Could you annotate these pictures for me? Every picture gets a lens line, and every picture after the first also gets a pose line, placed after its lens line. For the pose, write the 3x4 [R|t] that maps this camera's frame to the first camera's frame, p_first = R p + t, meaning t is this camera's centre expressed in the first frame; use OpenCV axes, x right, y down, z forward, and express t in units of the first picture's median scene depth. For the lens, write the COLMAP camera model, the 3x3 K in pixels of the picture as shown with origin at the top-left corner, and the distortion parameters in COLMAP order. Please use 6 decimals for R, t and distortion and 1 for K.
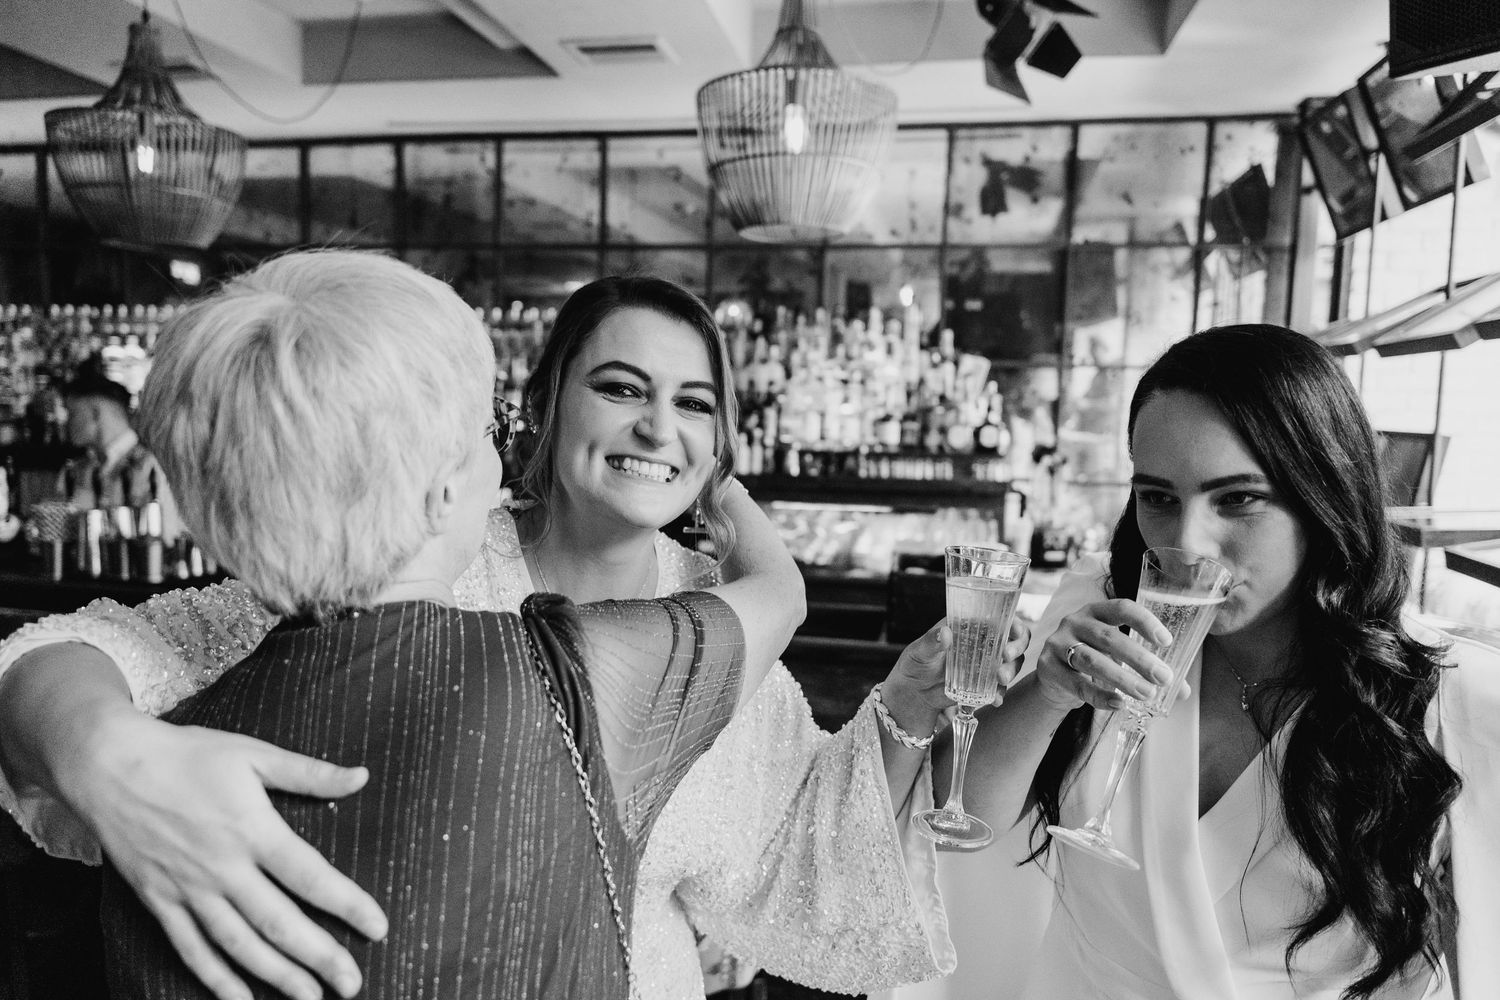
lens RADIAL K [[997.6, 0, 750.0], [0, 997.6, 500.0], [0, 0, 1]] dist [0.001051, -0.004850]
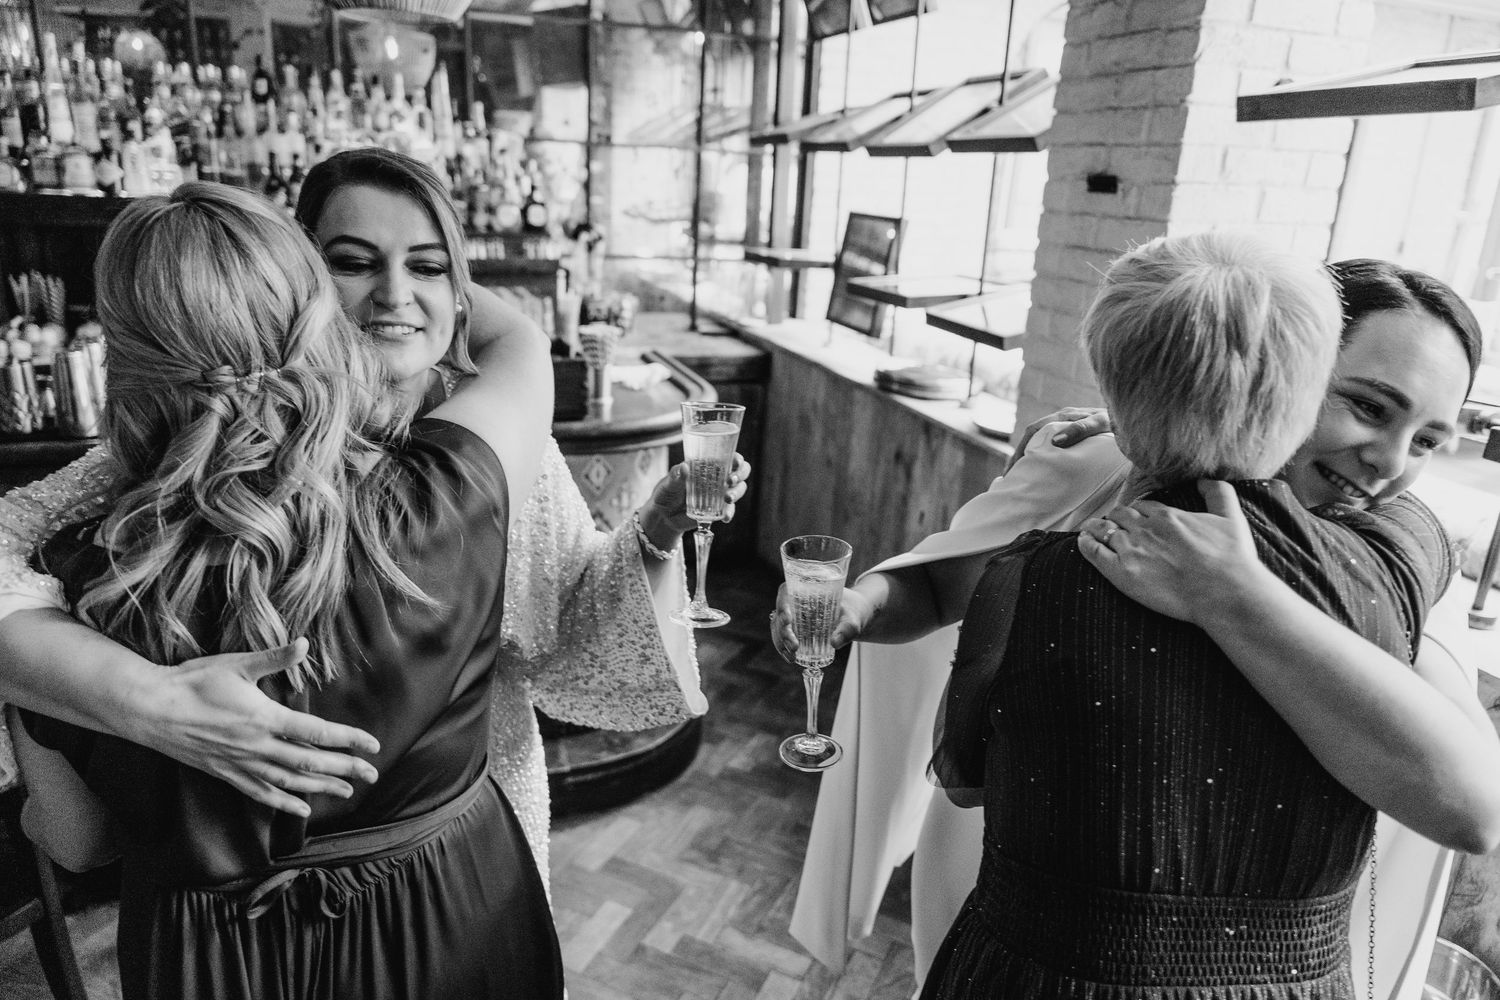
lens RADIAL K [[988.6, 0, 748.8], [0, 988.6, 491.8], [0, 0, 1]] dist [0.008697, -0.020517]
pose [[0.857334, -0.147938, 0.493045, -0.120256], [0.028978, 0.970165, 0.240708, -0.025177], [-0.513945, -0.192079, 0.836042, -0.036579]]
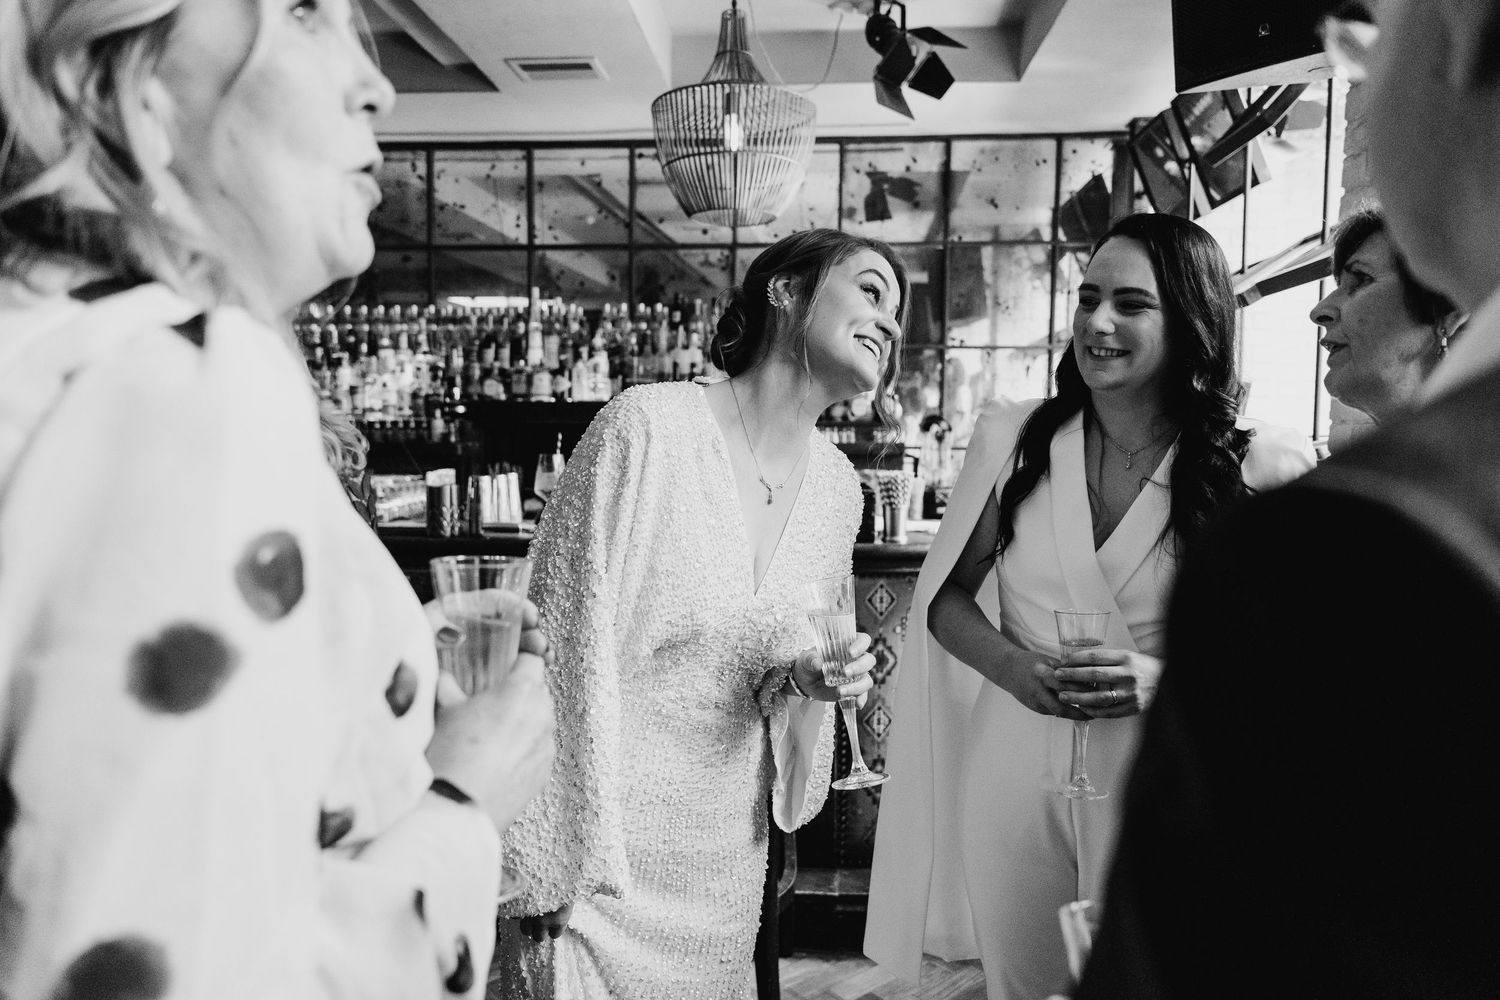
lens RADIAL K [[988.6, 0, 748.8], [0, 988.6, 491.8], [0, 0, 1]] dist [0.008697, -0.020517]
pose [[0.992763, -0.029981, 0.116287, -0.052190], [0.032931, 0.999181, -0.023533, 0.054970], [-0.115487, 0.027192, 0.992937, -0.111146]]
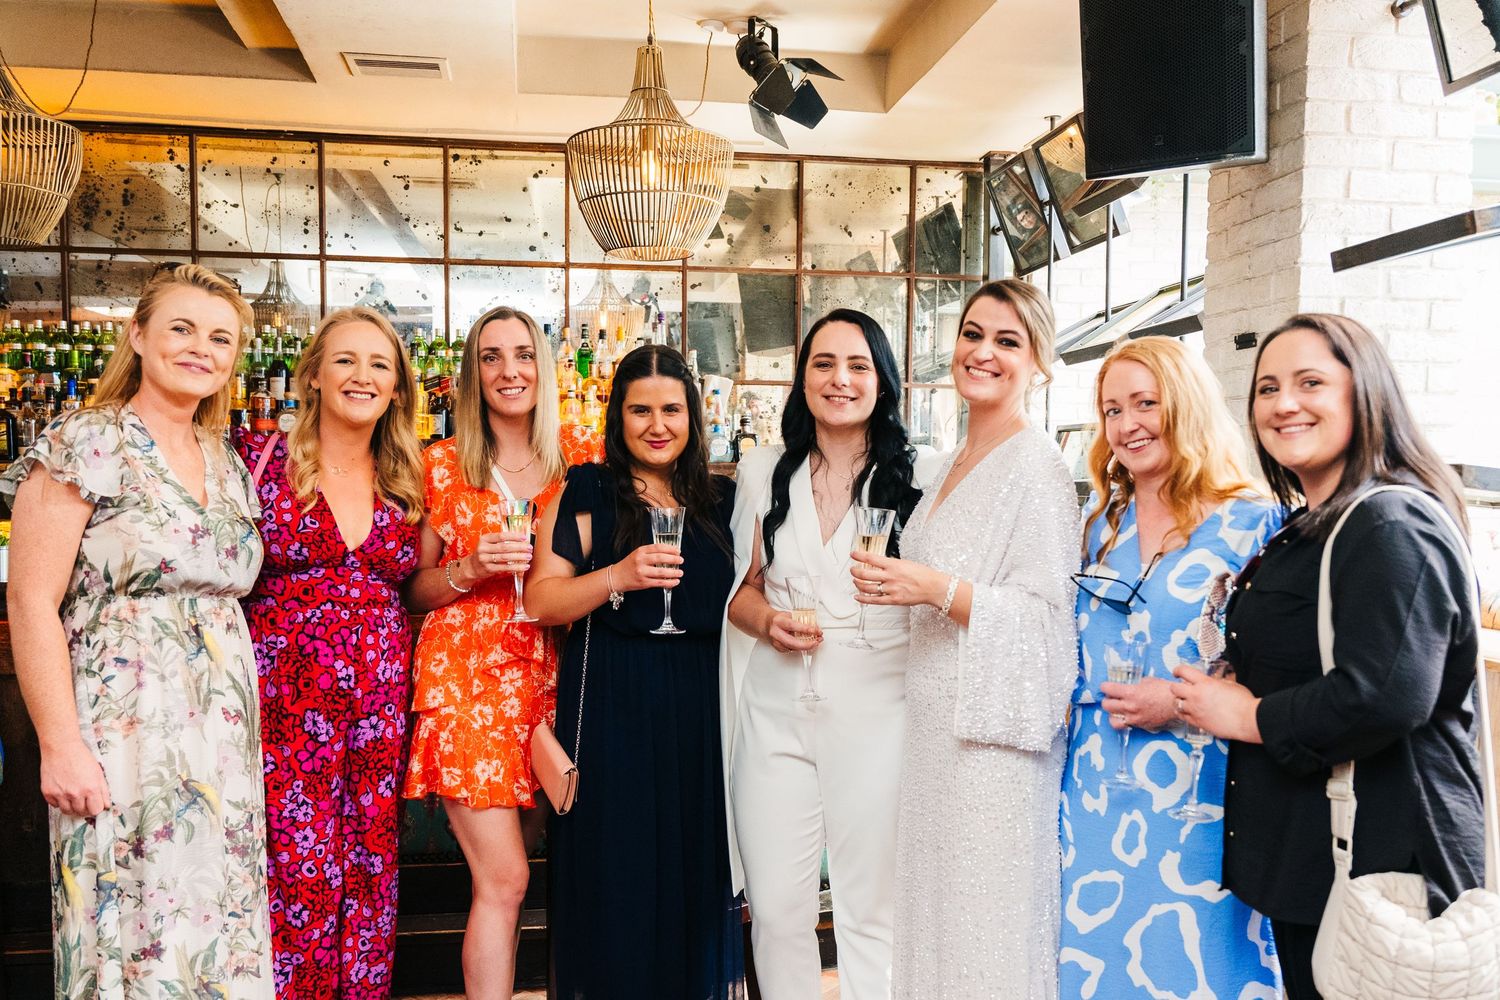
lens RADIAL K [[1284.7, 0, 749.8], [0, 1284.7, 573.7], [0, 0, 1]] dist [0.005155, -0.000184]
pose [[0.937110, -0.050799, 0.345319, -0.236199], [0.055289, 0.998465, -0.003161, 0.075654], [-0.344628, 0.022054, 0.938480, -0.290550]]
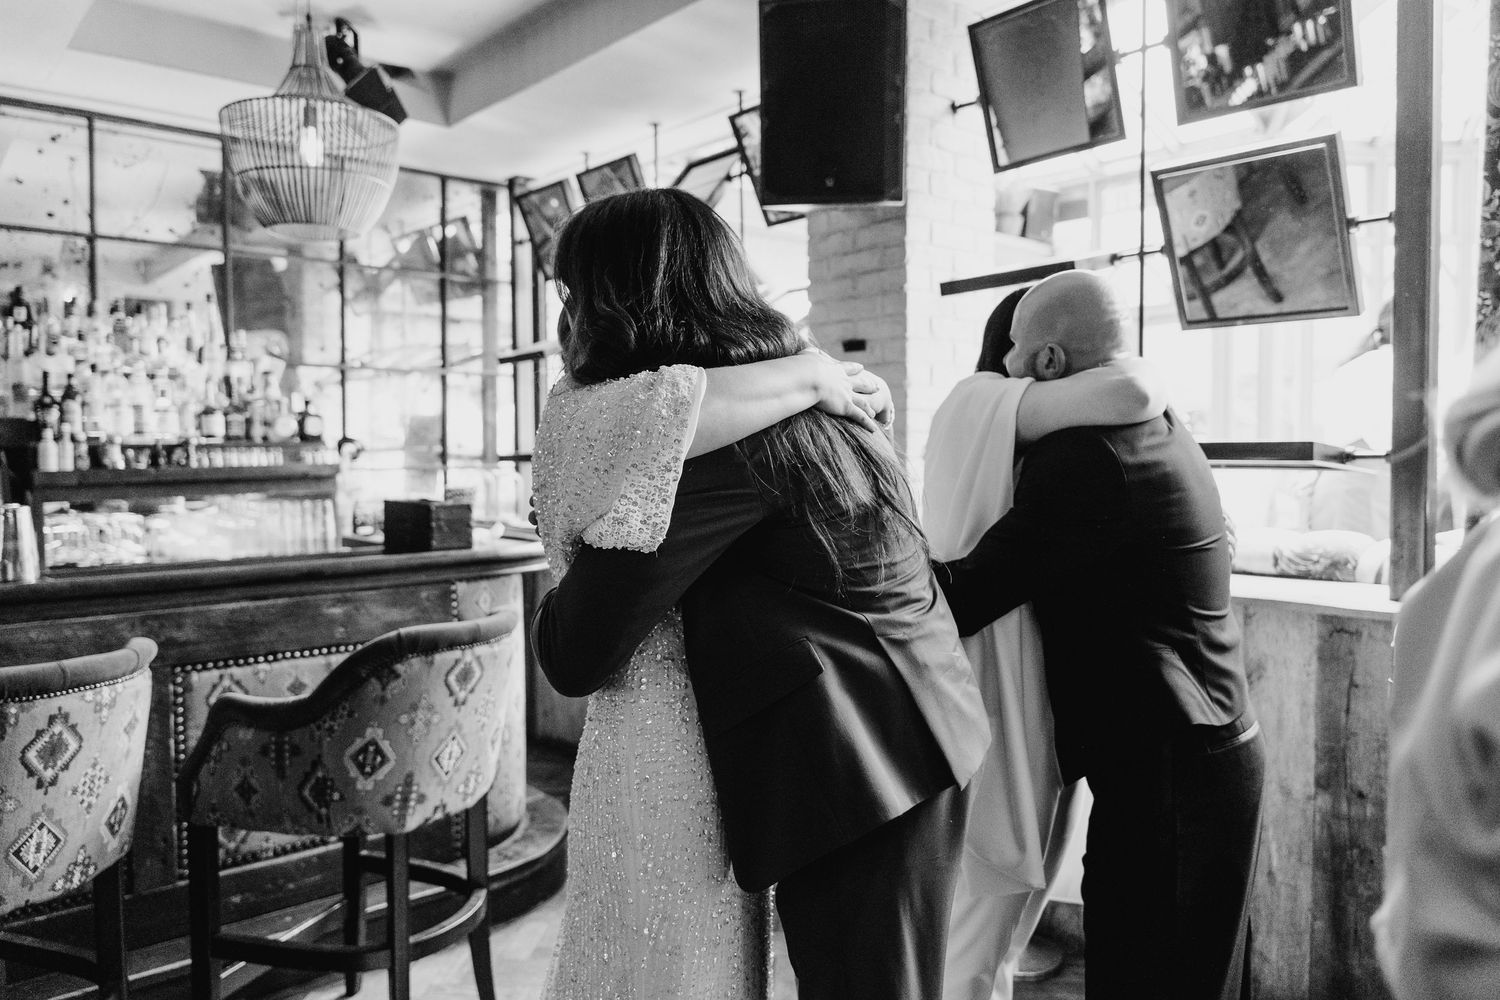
lens RADIAL K [[1048.0, 0, 740.4], [0, 1048.0, 486.2], [0, 0, 1]] dist [-0.009177, -0.003400]
pose [[0.609279, -0.059457, 0.790723, -0.387571], [0.098722, 0.995114, -0.001243, 0.050853], [-0.786786, 0.078819, 0.612172, -0.086160]]
